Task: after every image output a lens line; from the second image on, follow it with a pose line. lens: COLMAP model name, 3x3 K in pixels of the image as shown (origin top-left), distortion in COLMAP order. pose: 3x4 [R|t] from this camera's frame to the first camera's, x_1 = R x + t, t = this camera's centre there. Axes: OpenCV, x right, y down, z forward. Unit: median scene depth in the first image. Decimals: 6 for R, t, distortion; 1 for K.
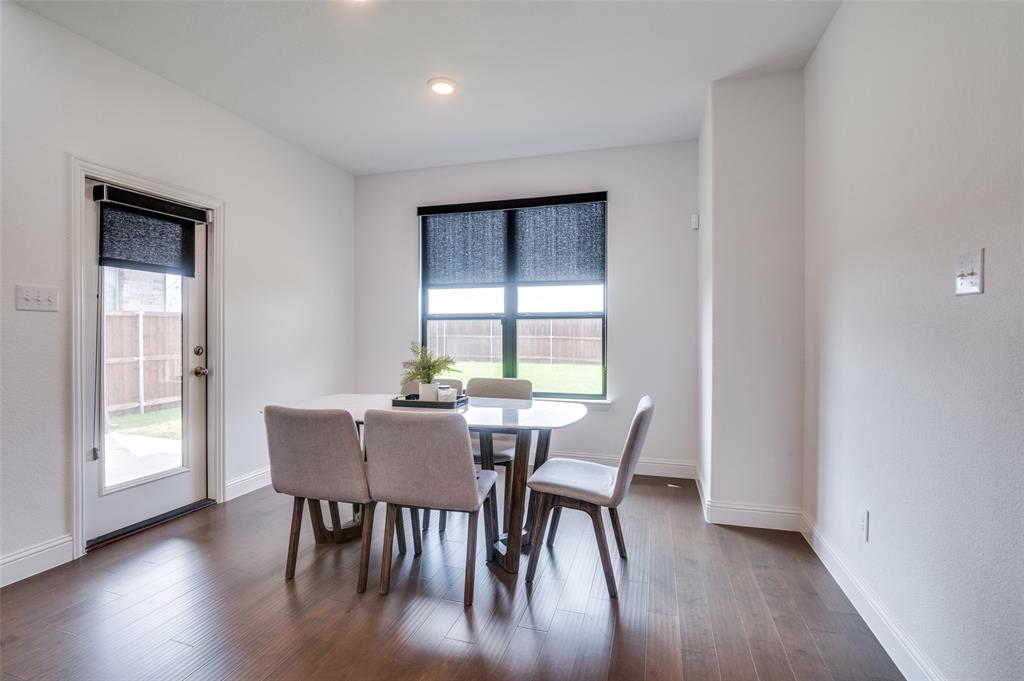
lens RADIAL K [[473.5, 0, 510.8], [0, 473.5, 337.4], [0, 0, 1]] dist [-0.012743, -0.003879]
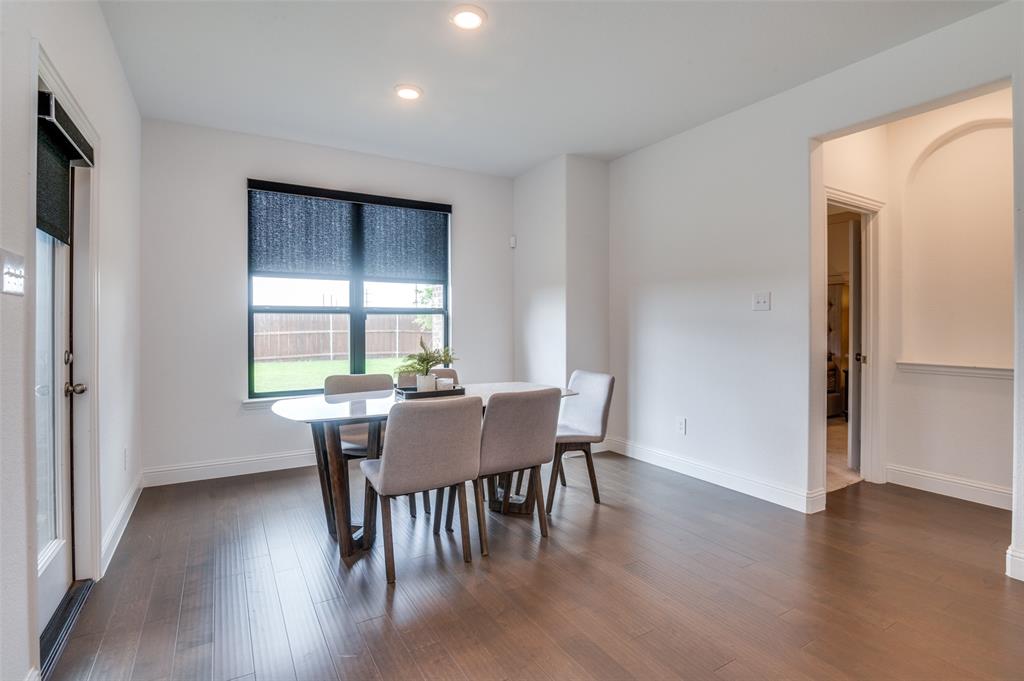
lens RADIAL K [[484.1, 0, 508.3], [0, 484.1, 330.0], [0, 0, 1]] dist [-0.016671, -0.001042]
pose [[0.675778, -0.007848, 0.737064, -0.539538], [0.015018, 0.999882, -0.003123, 0.003285], [-0.736952, 0.013180, 0.675816, 0.093354]]
